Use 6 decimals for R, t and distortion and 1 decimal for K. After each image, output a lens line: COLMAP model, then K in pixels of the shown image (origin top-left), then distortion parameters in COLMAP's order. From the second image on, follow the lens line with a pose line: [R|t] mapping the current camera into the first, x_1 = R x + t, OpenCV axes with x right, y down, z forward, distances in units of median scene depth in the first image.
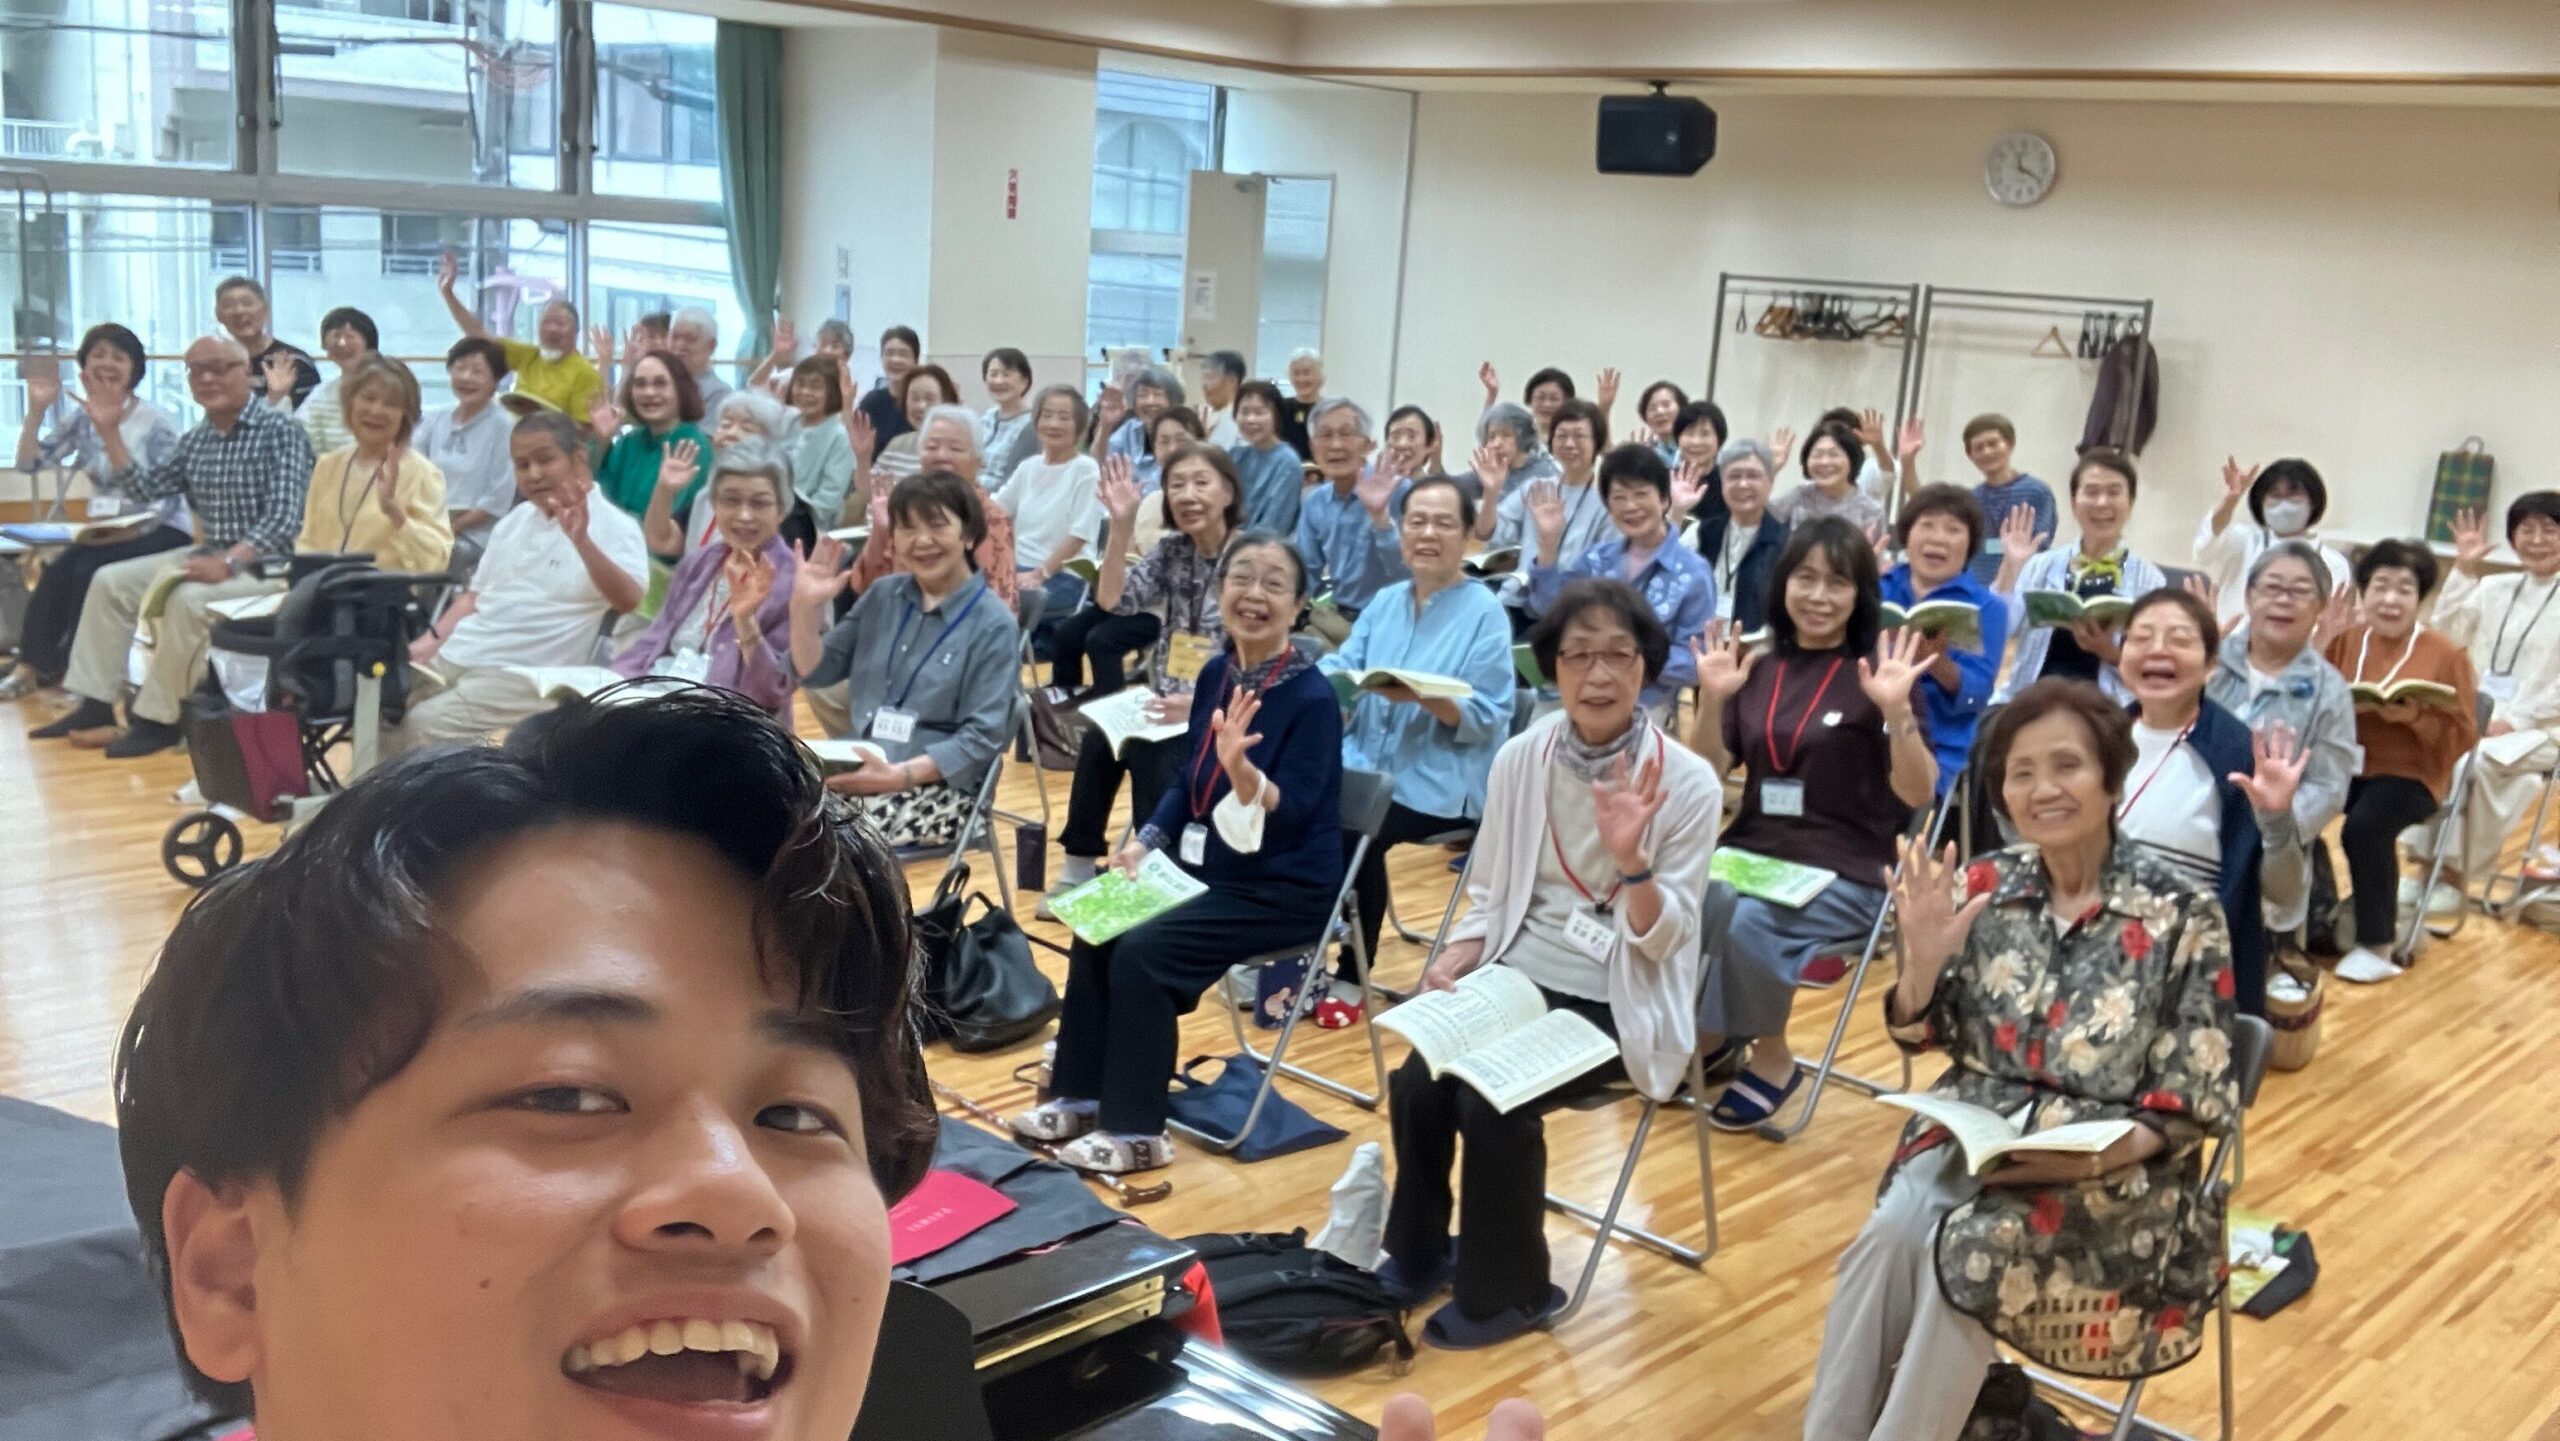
lens RADIAL K [[2360.9, 0, 1173.8], [0, 2360.9, 823.7], [0, 0, 1]] dist [0.055445, -0.002766]
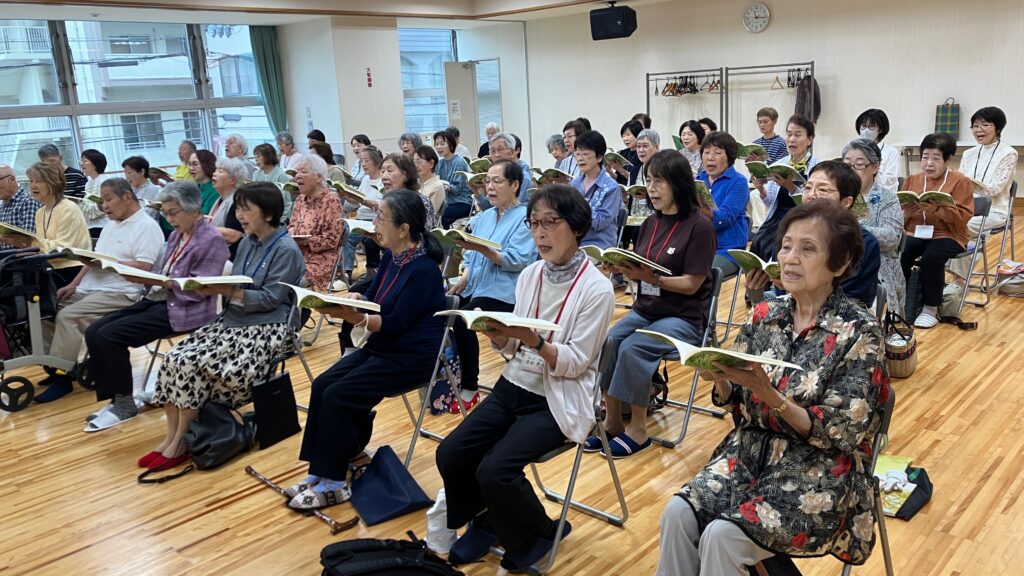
lens RADIAL K [[853.4, 0, 510.7], [0, 853.4, 283.5], [0, 0, 1]] dist [0.001833, 0.148654]
pose [[0.992491, -0.121886, 0.010300, 0.061414], [0.122144, 0.992064, -0.029838, -0.000552], [-0.006581, 0.030872, 0.999502, 0.119491]]
